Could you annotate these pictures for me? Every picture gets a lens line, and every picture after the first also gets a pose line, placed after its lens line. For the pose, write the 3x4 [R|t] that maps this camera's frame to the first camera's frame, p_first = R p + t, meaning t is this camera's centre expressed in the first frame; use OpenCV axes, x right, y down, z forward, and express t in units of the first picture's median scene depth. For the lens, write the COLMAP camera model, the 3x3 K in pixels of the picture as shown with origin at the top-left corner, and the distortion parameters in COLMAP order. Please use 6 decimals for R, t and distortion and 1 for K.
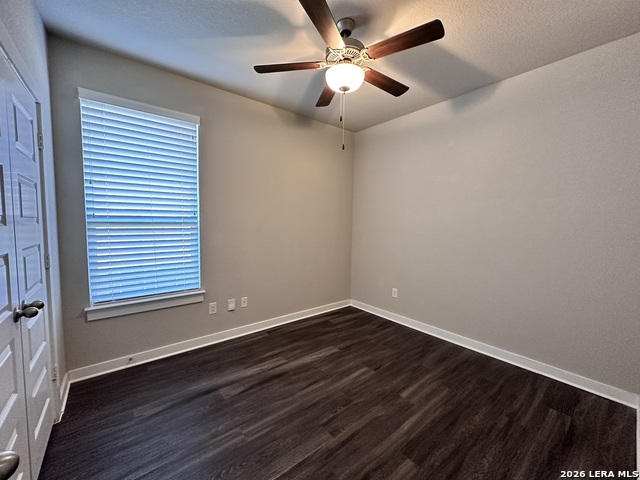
lens RADIAL K [[255.0, 0, 320.9], [0, 255.0, 241.7], [0, 0, 1]] dist [-0.001285, -0.000135]
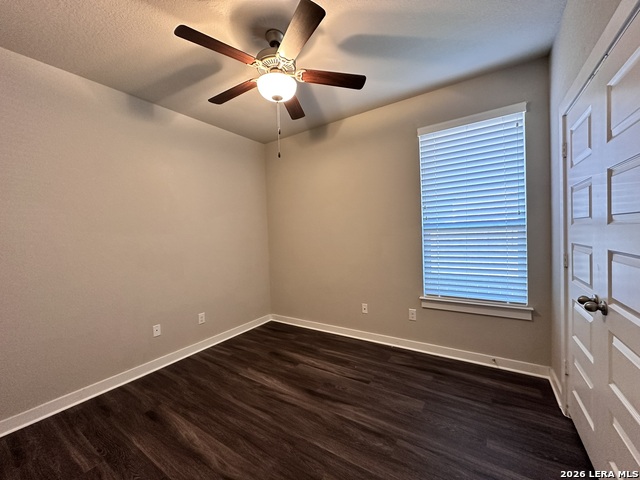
lens RADIAL K [[255.0, 0, 320.9], [0, 255.0, 241.7], [0, 0, 1]] dist [-0.001285, -0.000135]
pose [[0.304682, 0.014379, -0.952345, 0.164961], [-0.031042, 0.999505, 0.005160, -0.008499], [0.951948, 0.027991, 0.304978, 0.132621]]
